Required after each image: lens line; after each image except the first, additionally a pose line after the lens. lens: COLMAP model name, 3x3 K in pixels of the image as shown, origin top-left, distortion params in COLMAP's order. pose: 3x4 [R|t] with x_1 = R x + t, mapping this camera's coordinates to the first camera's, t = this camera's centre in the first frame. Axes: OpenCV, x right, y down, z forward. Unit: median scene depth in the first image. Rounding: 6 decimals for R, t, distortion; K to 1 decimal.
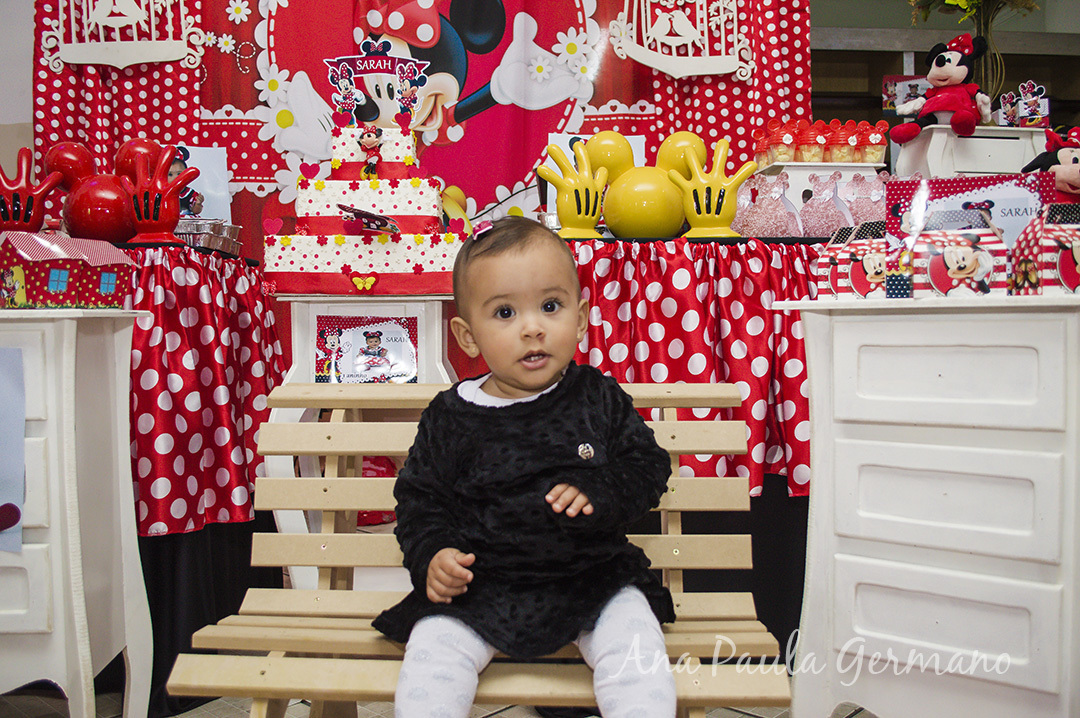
lens RADIAL K [[1034.5, 0, 535.5], [0, 1034.5, 356.7], [0, 0, 1]] dist [-0.069794, 0.000000]
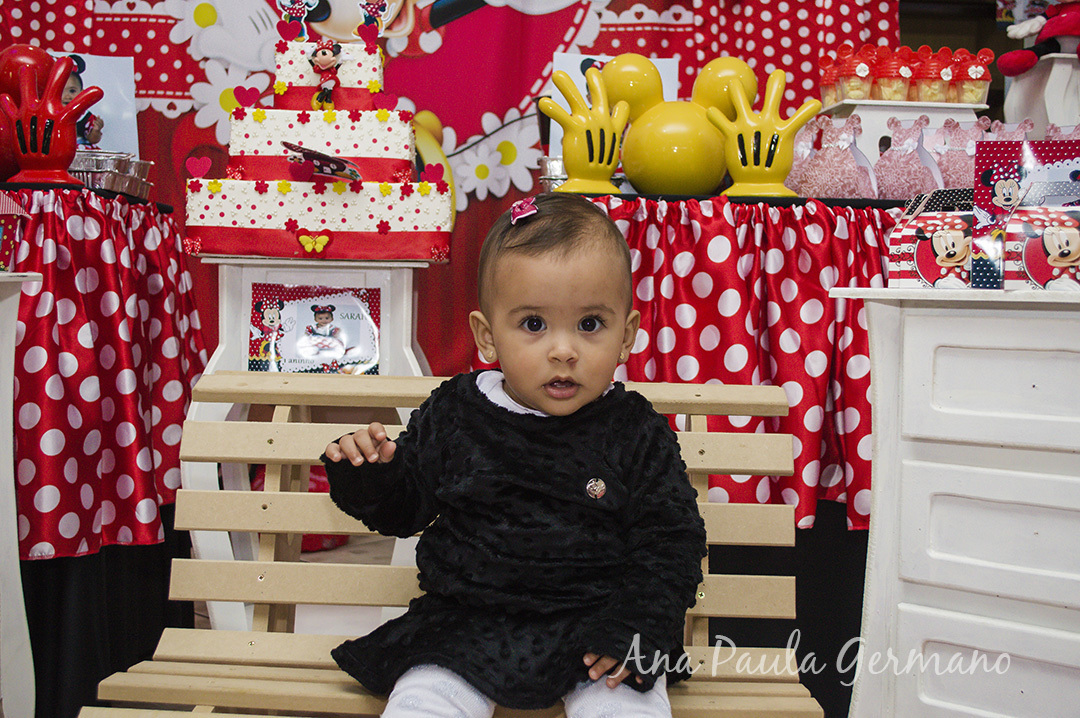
lens RADIAL K [[1381.5, 0, 535.1], [0, 1381.5, 357.5], [0, 0, 1]] dist [-0.035988, 0.000000]
pose [[0.999611, 0.026821, 0.007655, -0.004045], [-0.026949, 0.999491, 0.017061, -0.006853], [-0.007194, -0.017261, 0.999825, -0.045681]]
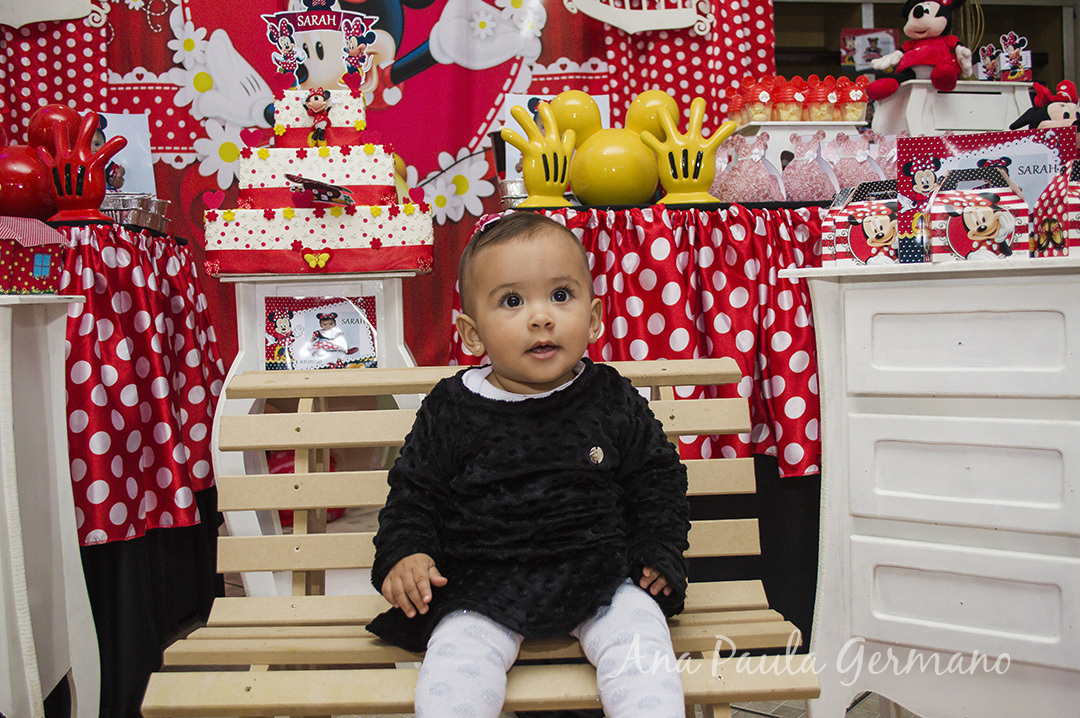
lens RADIAL K [[1114.3, 0, 545.7], [0, 1114.3, 357.5], [0, 0, 1]] dist [-0.061388, 0.000000]
pose [[0.997193, -0.027049, 0.069823, -0.033293], [0.025769, 0.999484, 0.019166, 0.001072], [-0.070305, -0.017313, 0.997375, 0.003158]]
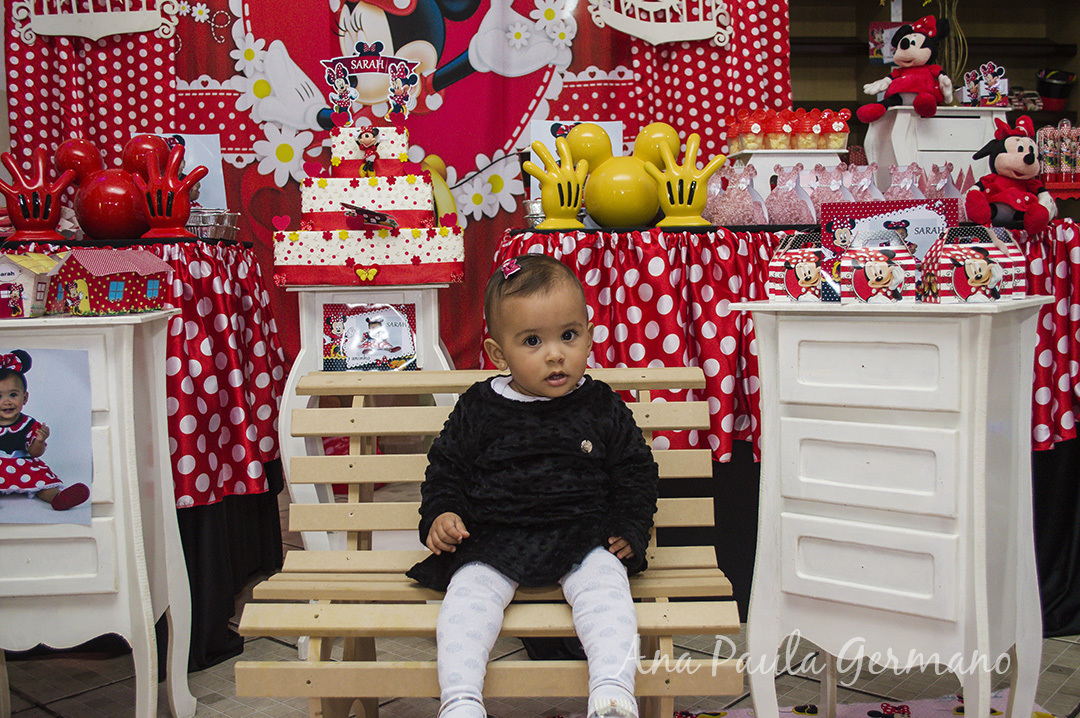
lens RADIAL K [[1114.3, 0, 537.4], [0, 1114.3, 365.1], [0, 0, 1]] dist [-0.061388, 0.000000]
pose [[0.999604, -0.015052, 0.023760, -0.014126], [0.013812, 0.998576, 0.051530, -0.031764], [-0.024502, -0.051182, 0.998389, -0.175193]]
